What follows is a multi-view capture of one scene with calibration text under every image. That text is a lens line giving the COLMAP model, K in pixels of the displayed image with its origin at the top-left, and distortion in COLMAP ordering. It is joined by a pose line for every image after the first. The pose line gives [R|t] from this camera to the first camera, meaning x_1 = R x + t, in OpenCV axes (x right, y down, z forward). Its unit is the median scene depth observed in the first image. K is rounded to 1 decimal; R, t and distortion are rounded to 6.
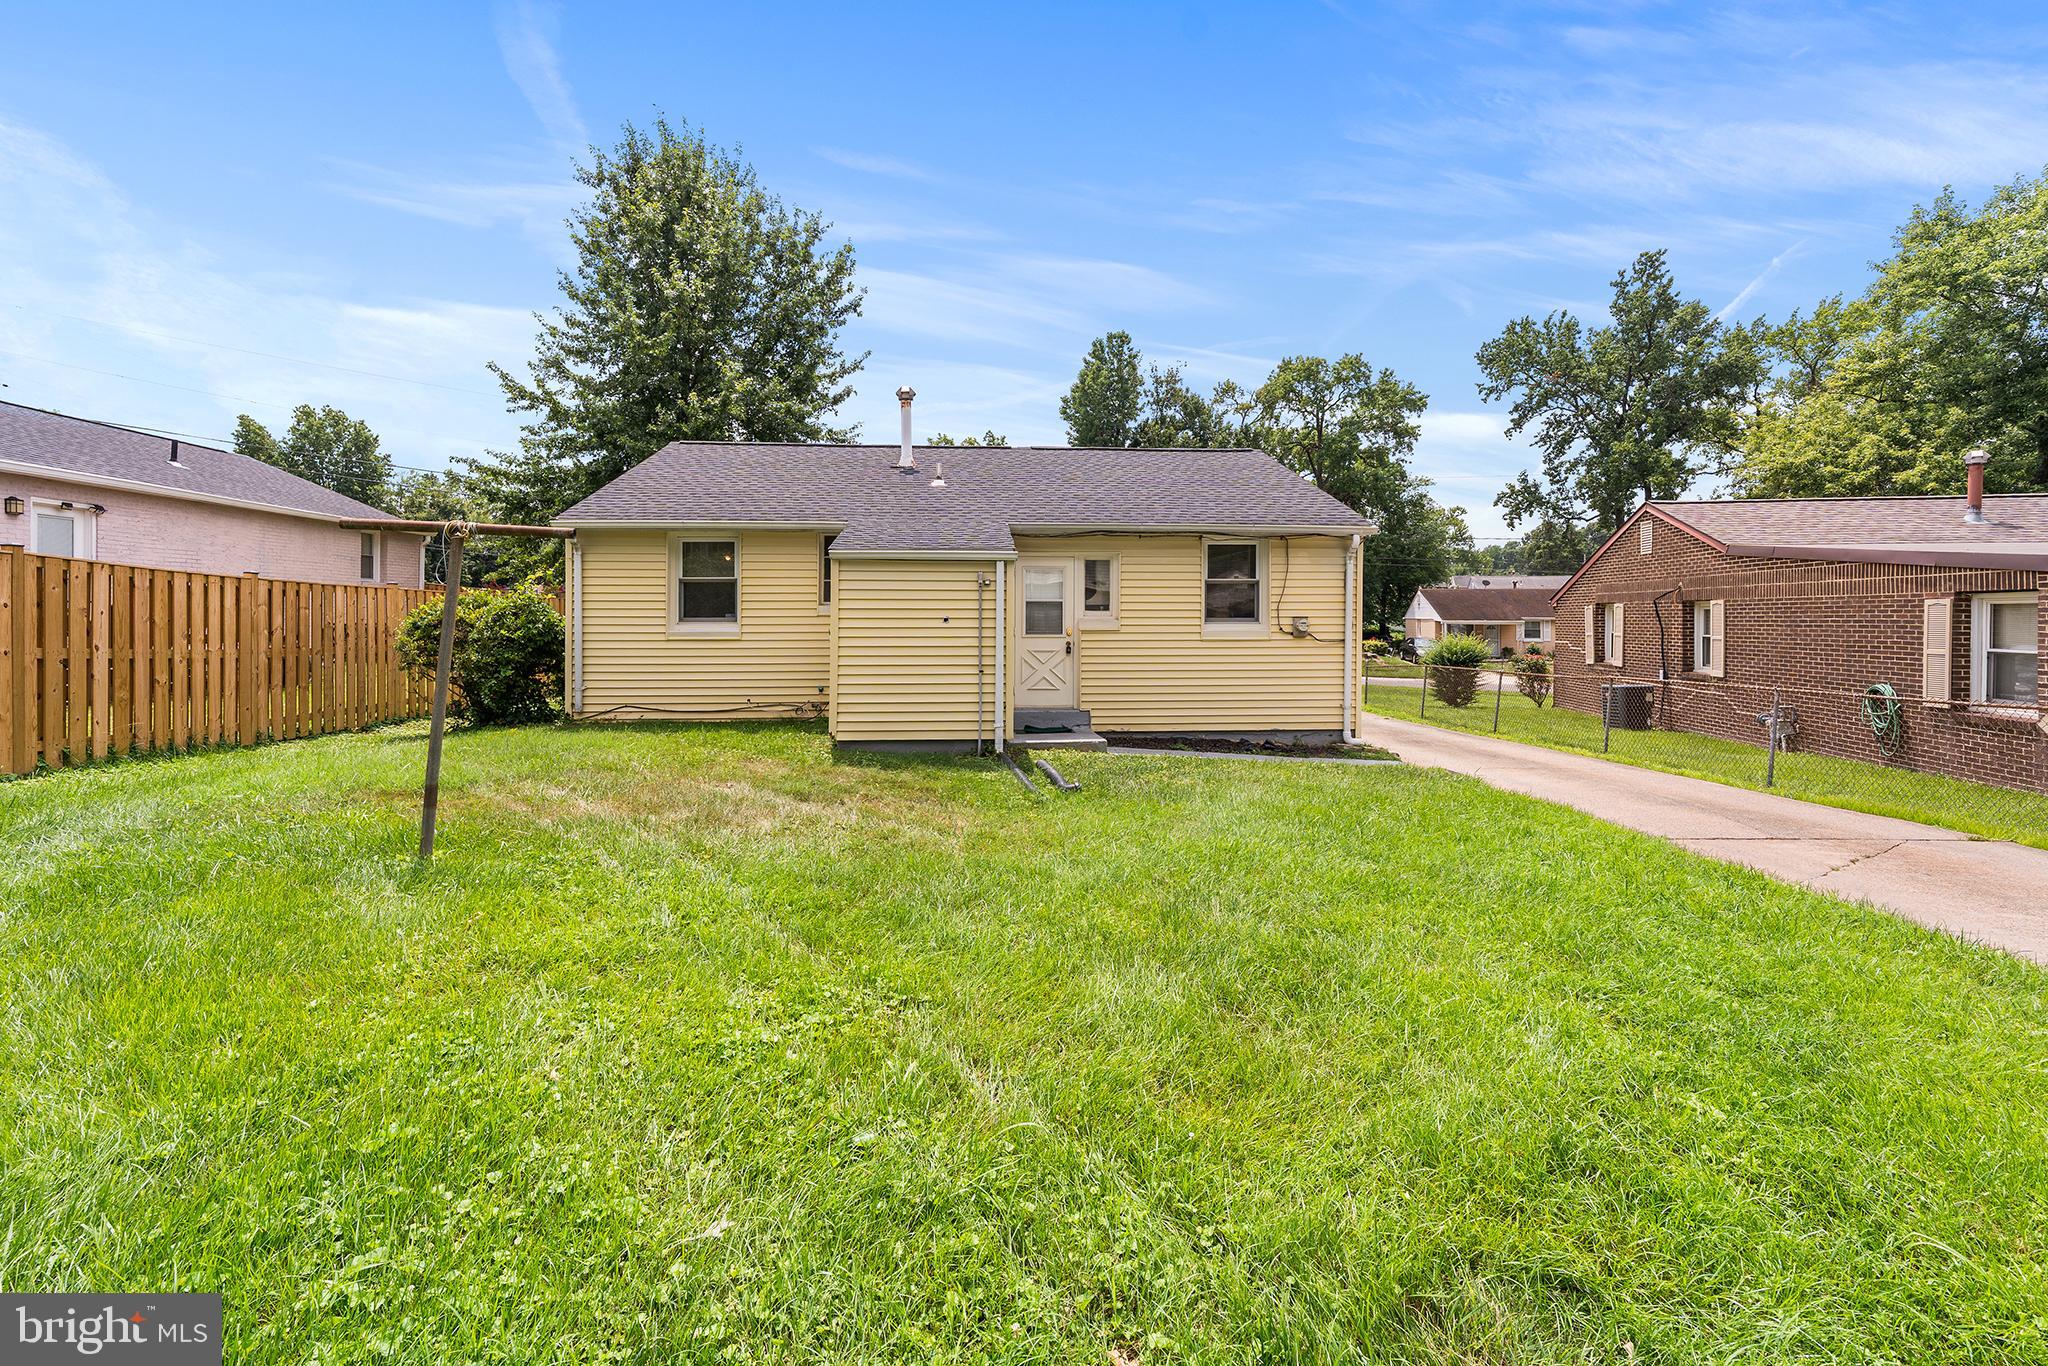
lens RADIAL K [[859.0, 0, 1001.4], [0, 859.0, 606.5], [0, 0, 1]] dist [-0.004268, -0.001699]
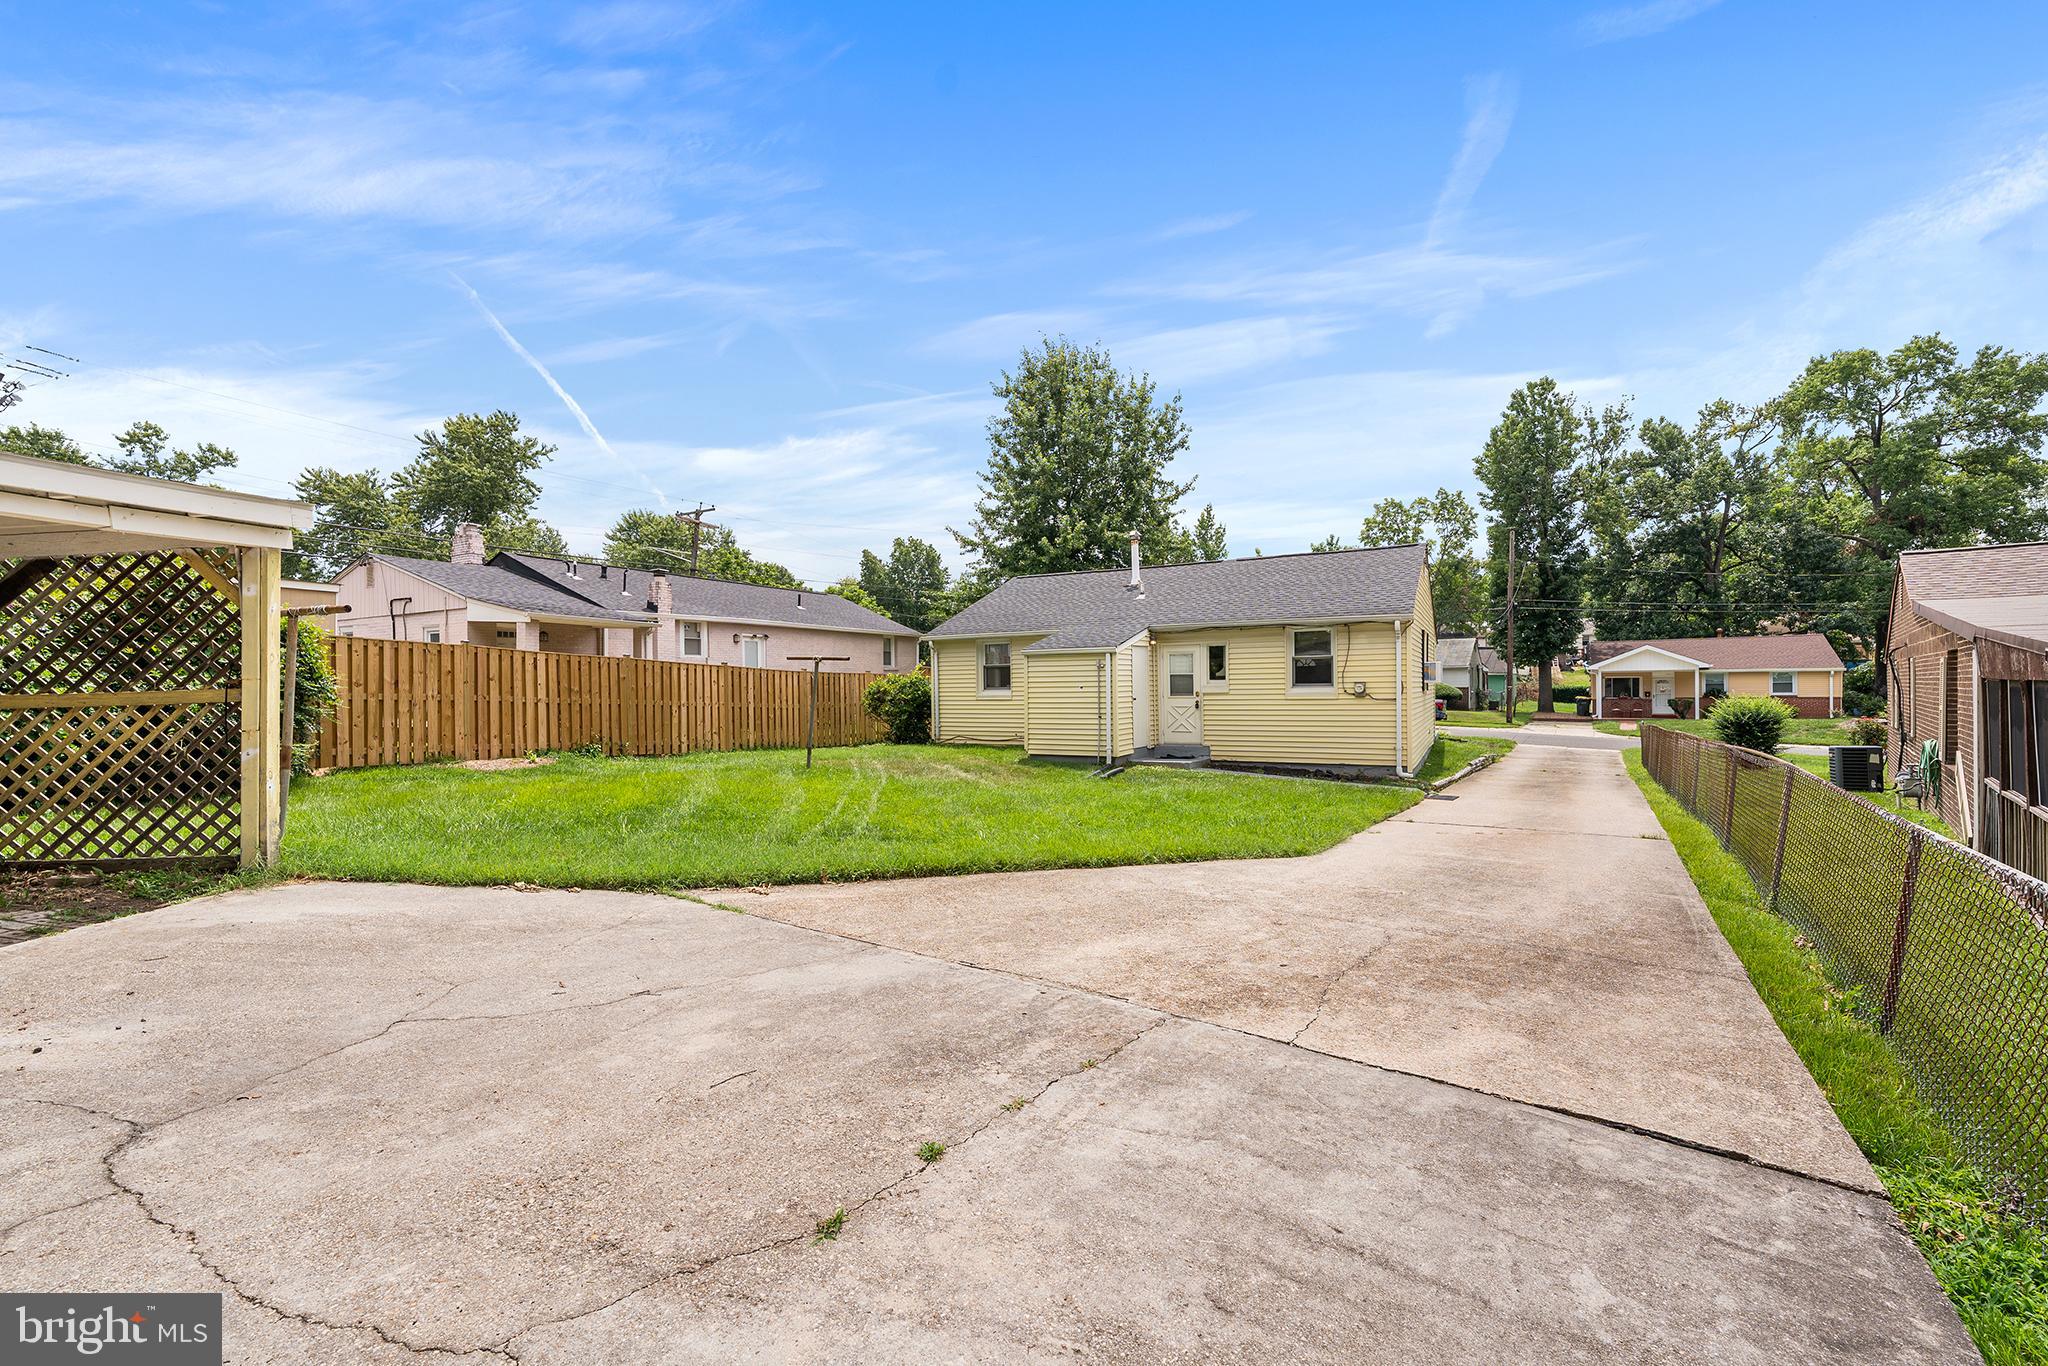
lens RADIAL K [[859.0, 0, 1020.4], [0, 859.0, 689.9], [0, 0, 1]] dist [-0.004268, -0.001699]
pose [[0.839470, -0.008651, -0.543338, 0.369240], [0.019669, 0.999702, 0.014472, -0.003512], [0.543050, -0.022835, 0.839390, -0.256483]]
